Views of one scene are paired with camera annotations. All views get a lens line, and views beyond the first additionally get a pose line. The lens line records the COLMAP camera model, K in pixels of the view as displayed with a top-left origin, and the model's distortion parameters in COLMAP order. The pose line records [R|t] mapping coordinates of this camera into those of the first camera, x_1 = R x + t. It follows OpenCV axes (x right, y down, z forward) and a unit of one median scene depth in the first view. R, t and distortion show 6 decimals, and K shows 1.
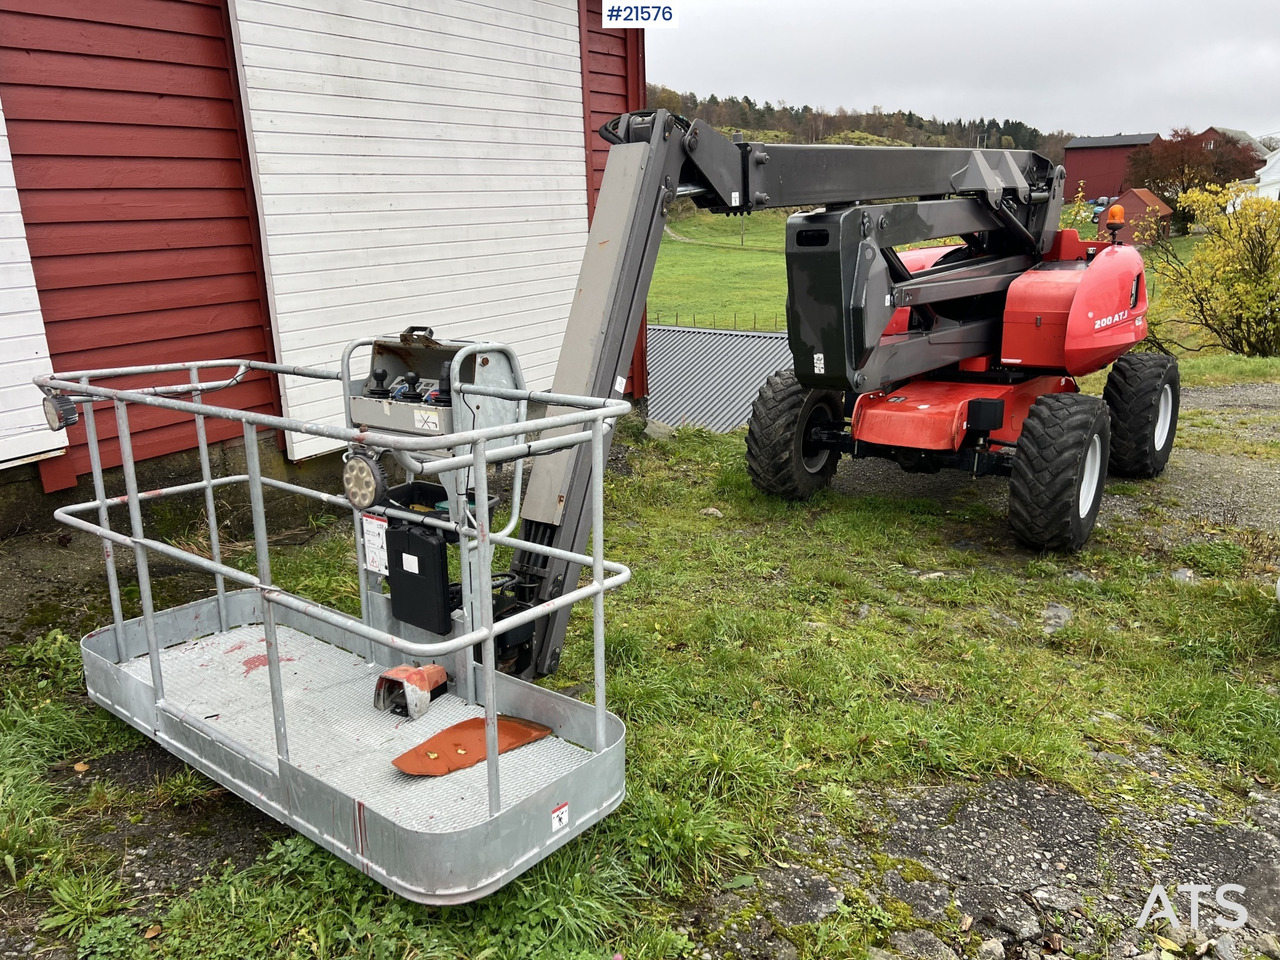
lens RADIAL K [[976.3, 0, 630.3], [0, 976.3, 490.6], [0, 0, 1]] dist [0.032397, -0.031854]
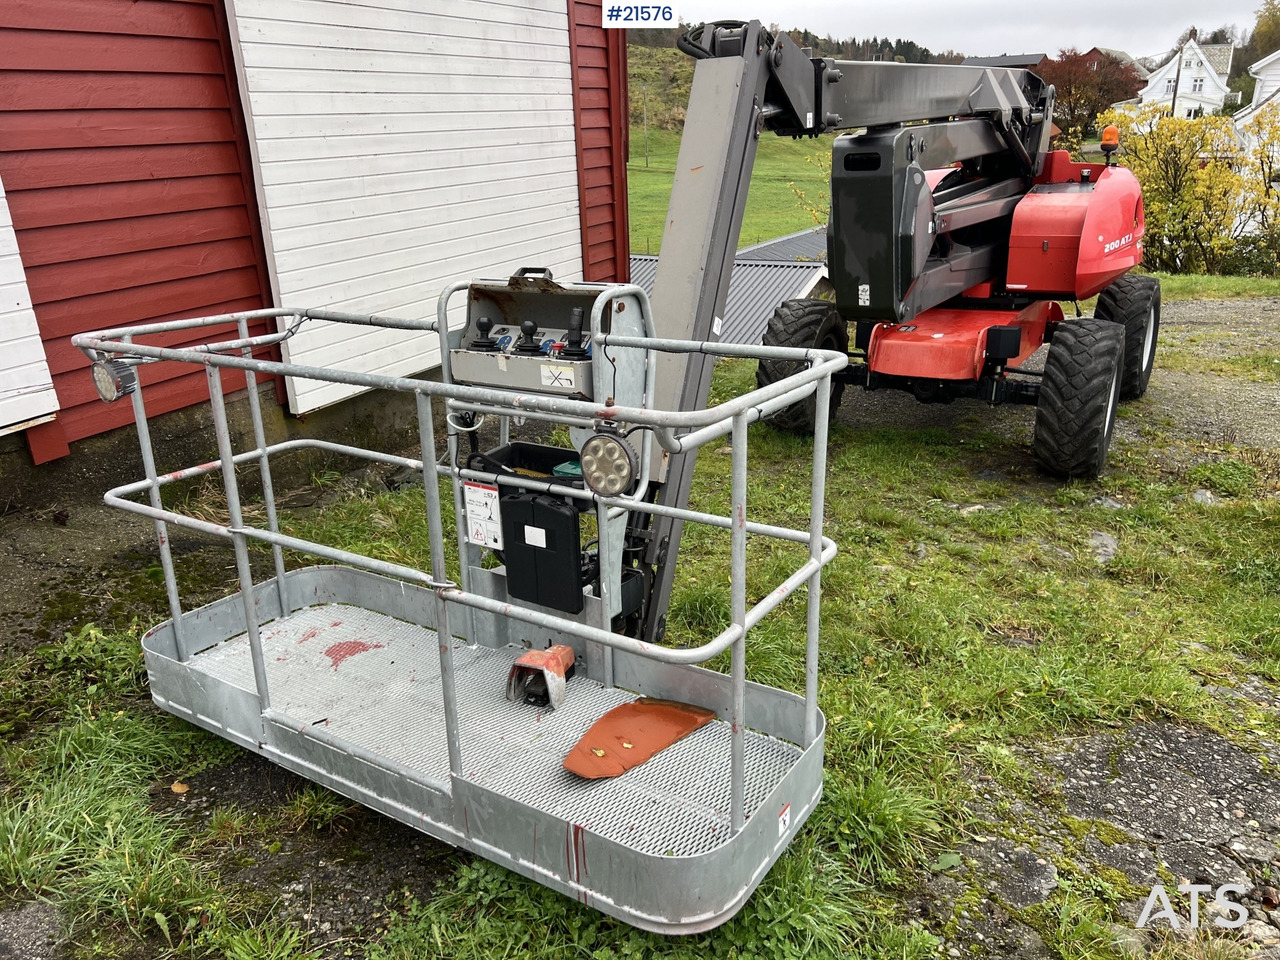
lens RADIAL K [[976.3, 0, 652.2], [0, 976.3, 482.6], [0, 0, 1]] dist [0.032397, -0.031854]
pose [[0.992933, -0.042267, 0.110897, -0.163643], [0.034929, 0.997121, 0.067301, -0.023830], [-0.113422, -0.062951, 0.991551, 0.075907]]
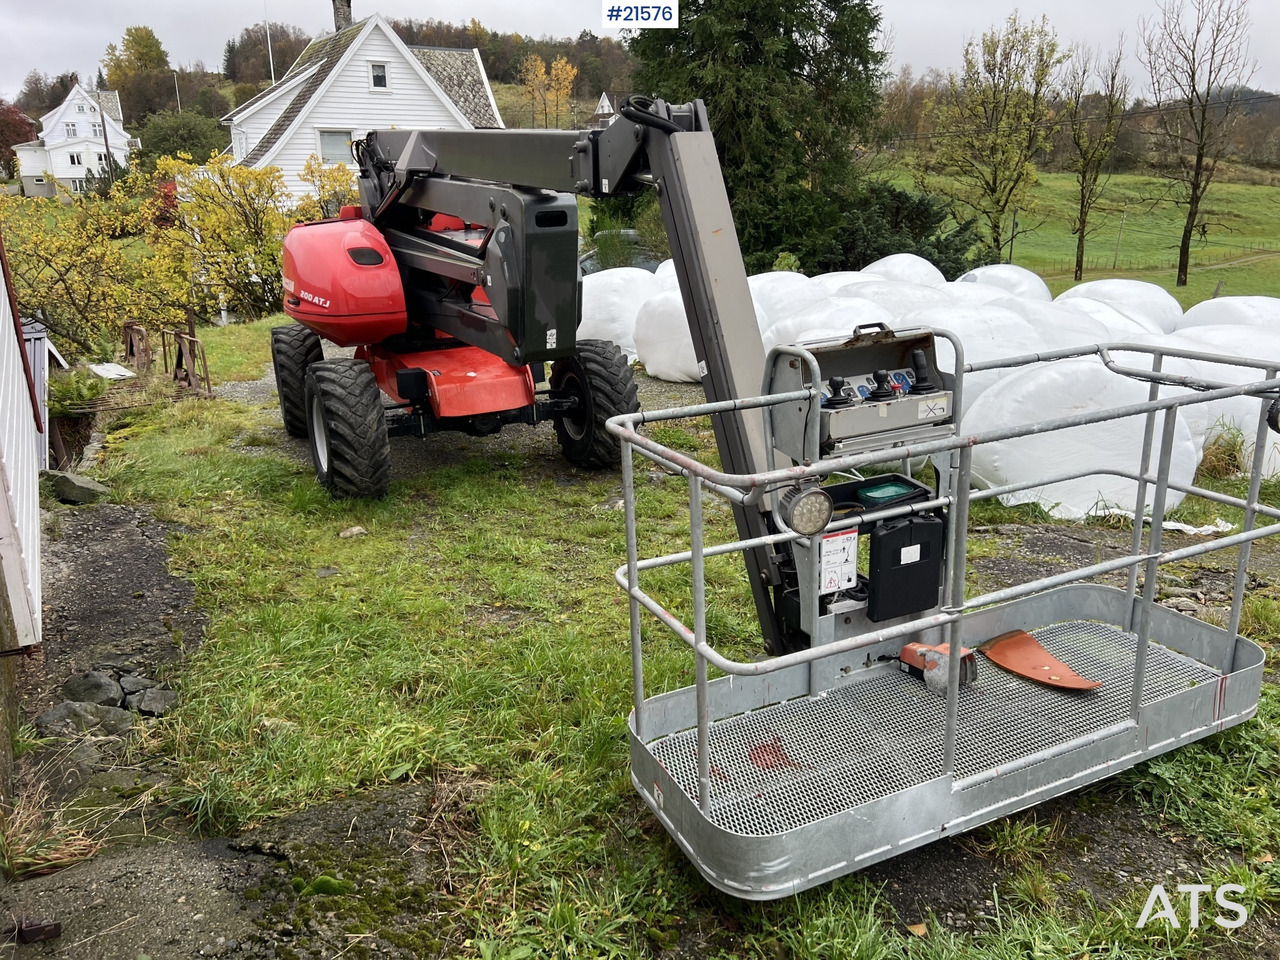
lens RADIAL K [[976.3, 0, 641.3], [0, 976.3, 476.6], [0, 0, 1]] dist [0.032397, -0.031854]
pose [[0.433416, -0.261518, 0.862415, -0.915942], [0.241278, 0.955707, 0.168551, -0.184322], [-0.868295, 0.135029, 0.477317, 0.566206]]
